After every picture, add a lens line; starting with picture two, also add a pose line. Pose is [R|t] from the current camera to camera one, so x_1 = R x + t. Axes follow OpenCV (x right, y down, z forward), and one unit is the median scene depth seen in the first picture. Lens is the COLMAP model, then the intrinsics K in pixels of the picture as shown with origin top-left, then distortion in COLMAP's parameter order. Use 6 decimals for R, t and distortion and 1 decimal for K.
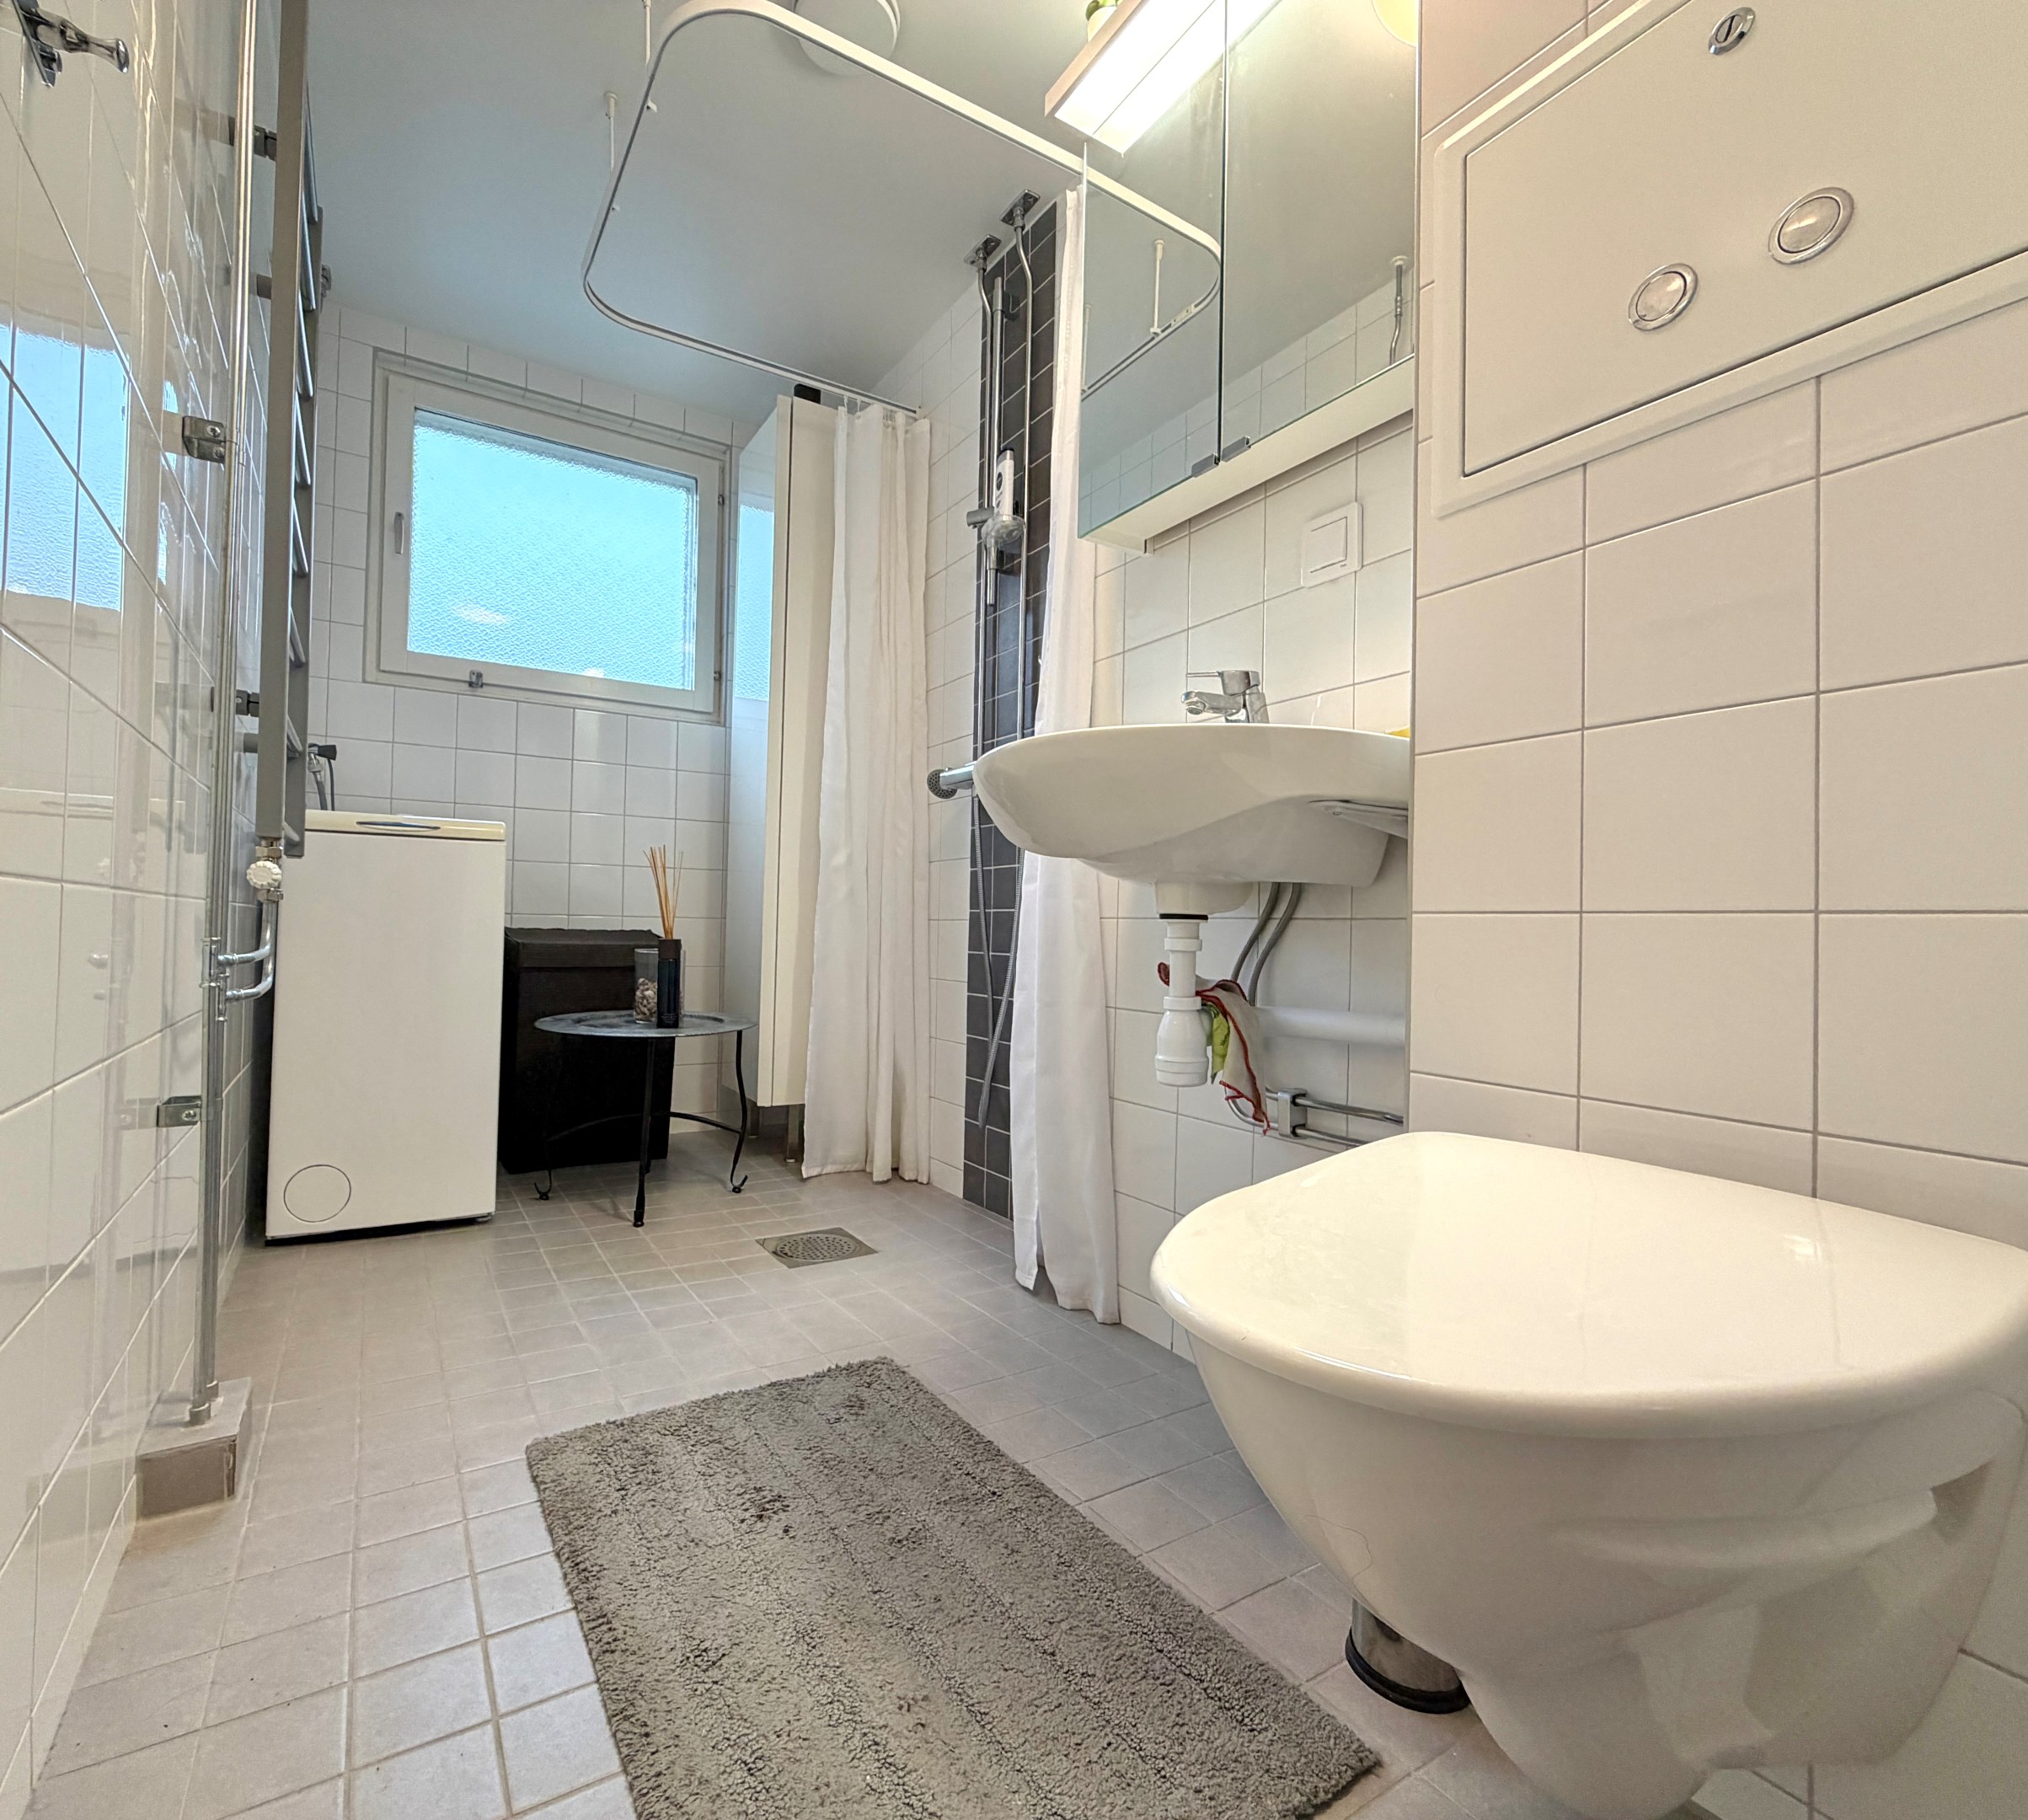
lens RADIAL K [[1002.3, 0, 1014.0], [0, 1002.3, 910.0], [0, 0, 1]] dist [0.000316, -0.001545]
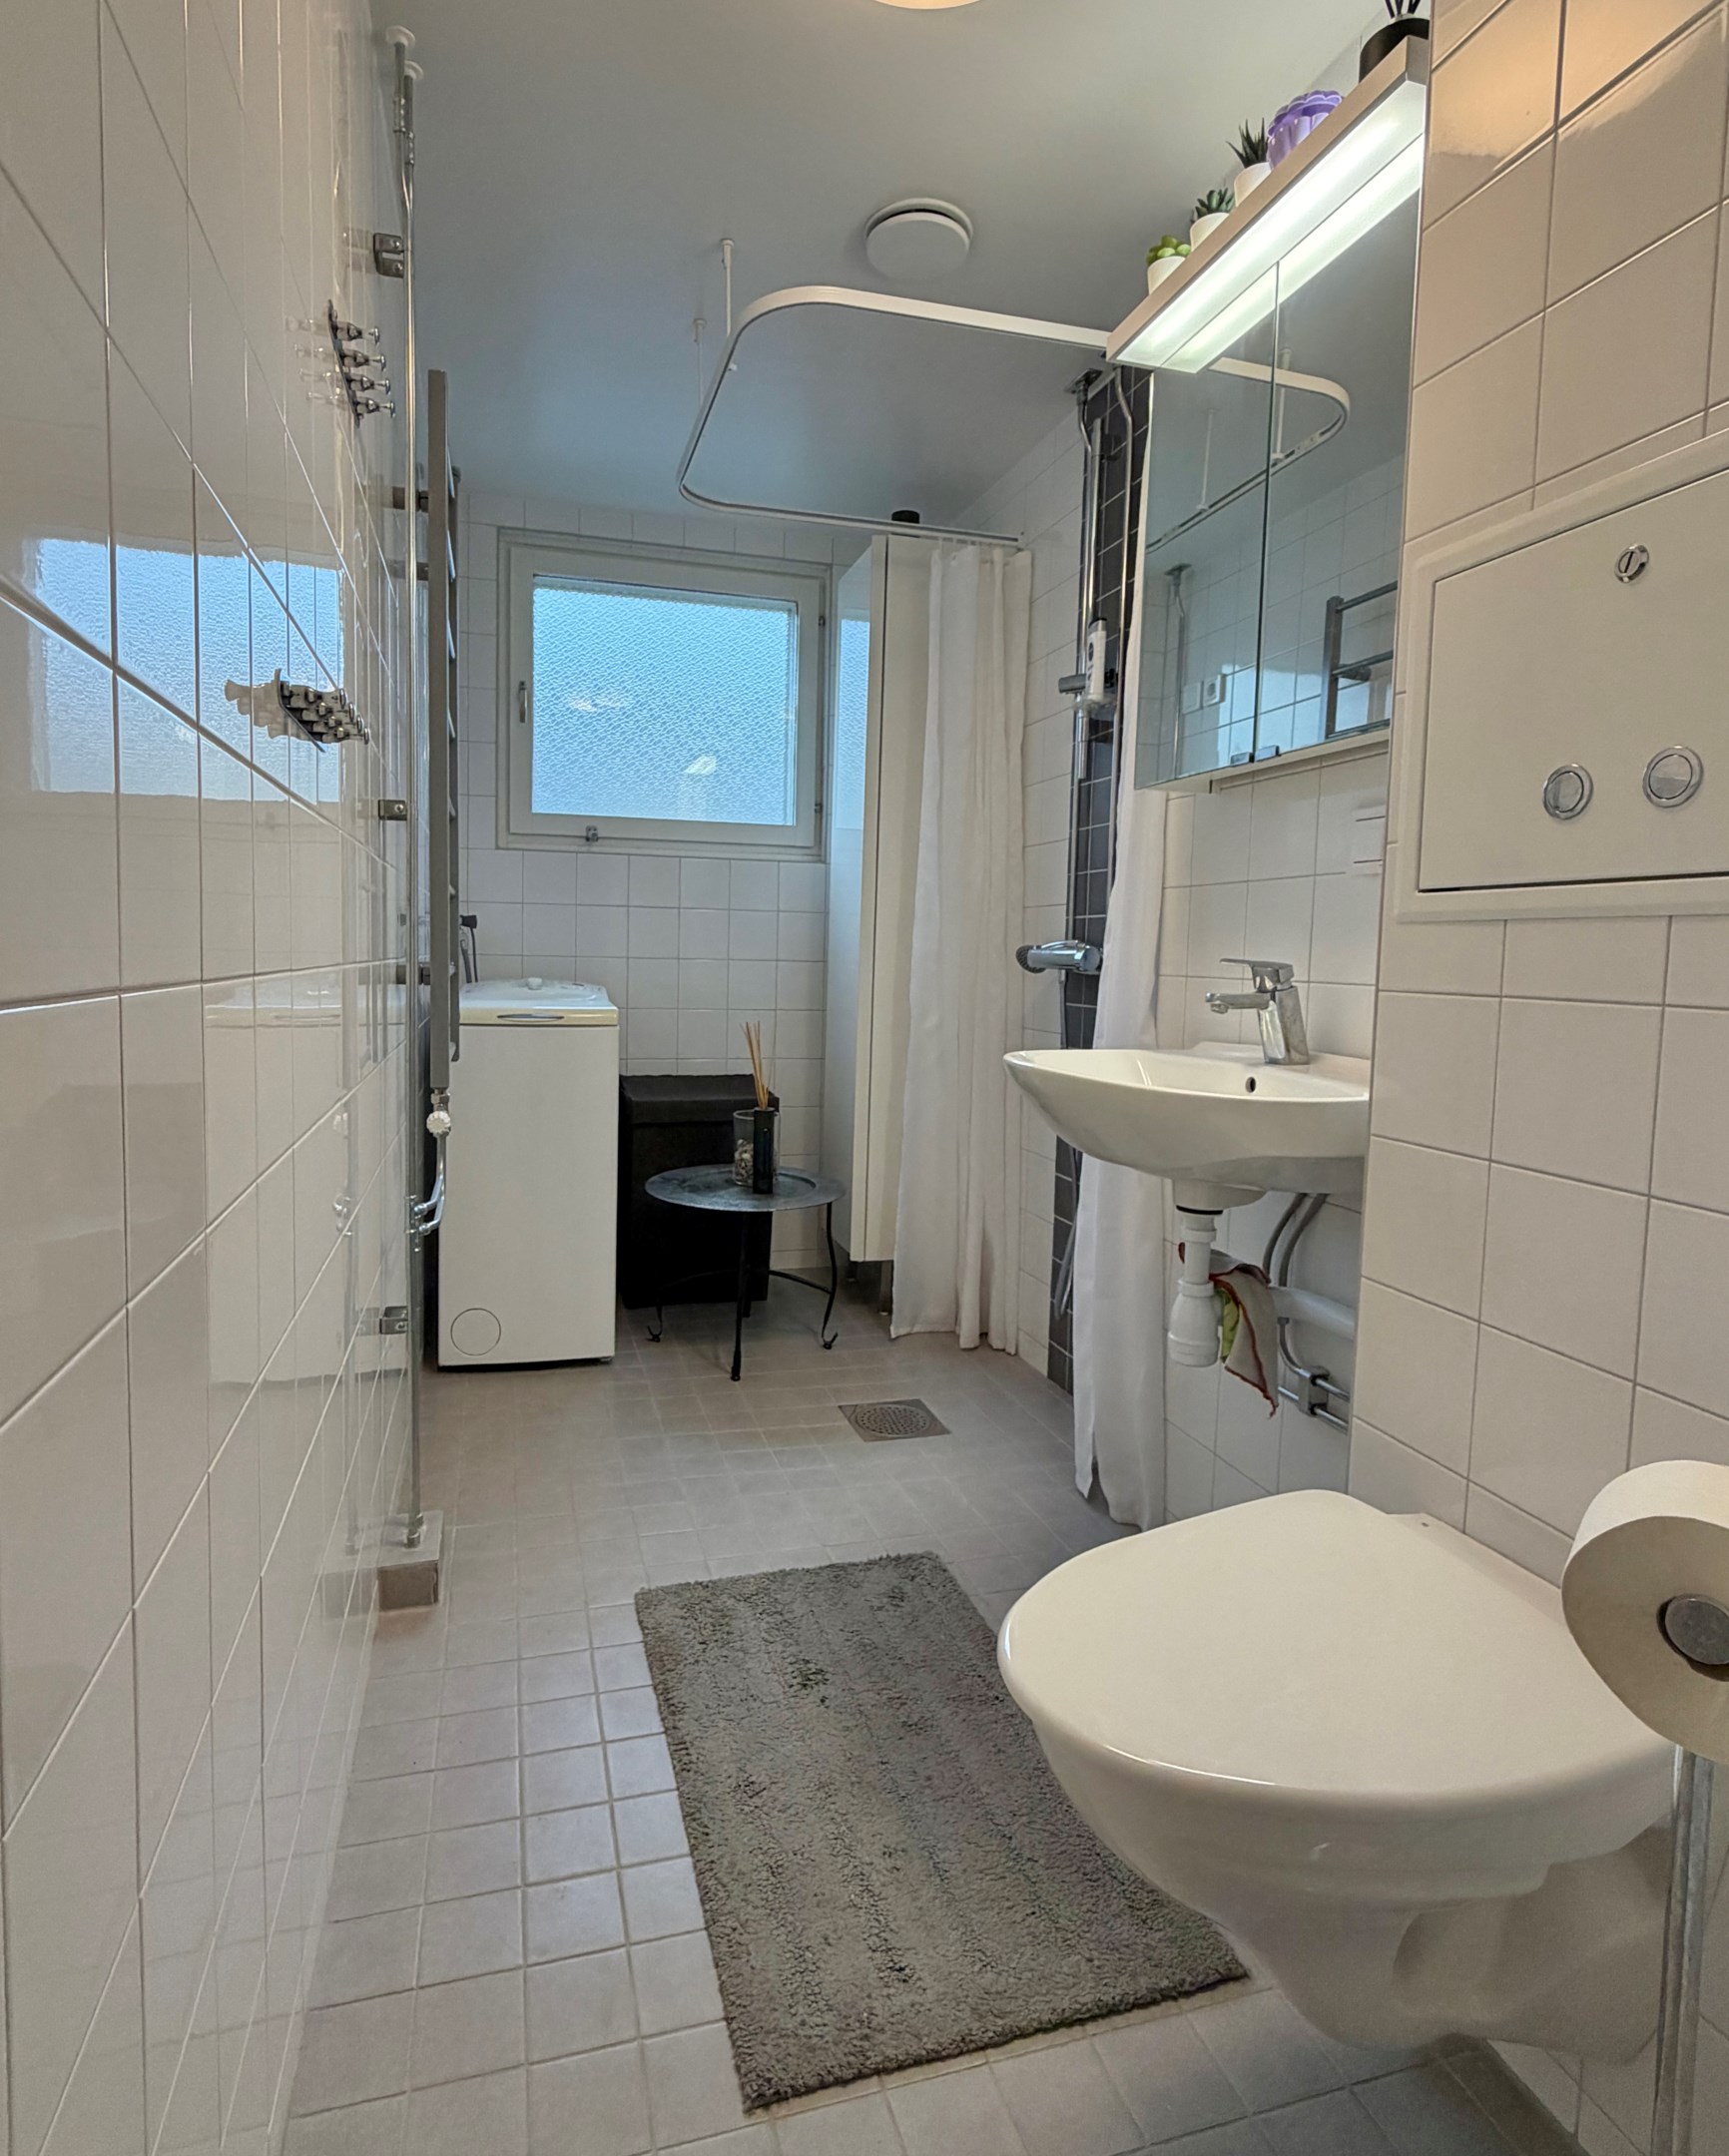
lens RADIAL K [[1213.9, 0, 866.2], [0, 1213.9, 1052.1], [0, 0, 1]] dist [-0.004442, 0.000835]
pose [[0.961743, 0.033125, -0.271943, 0.127414], [-0.005648, 0.994849, 0.101208, -0.206058], [0.273895, -0.095800, 0.956976, -0.216083]]
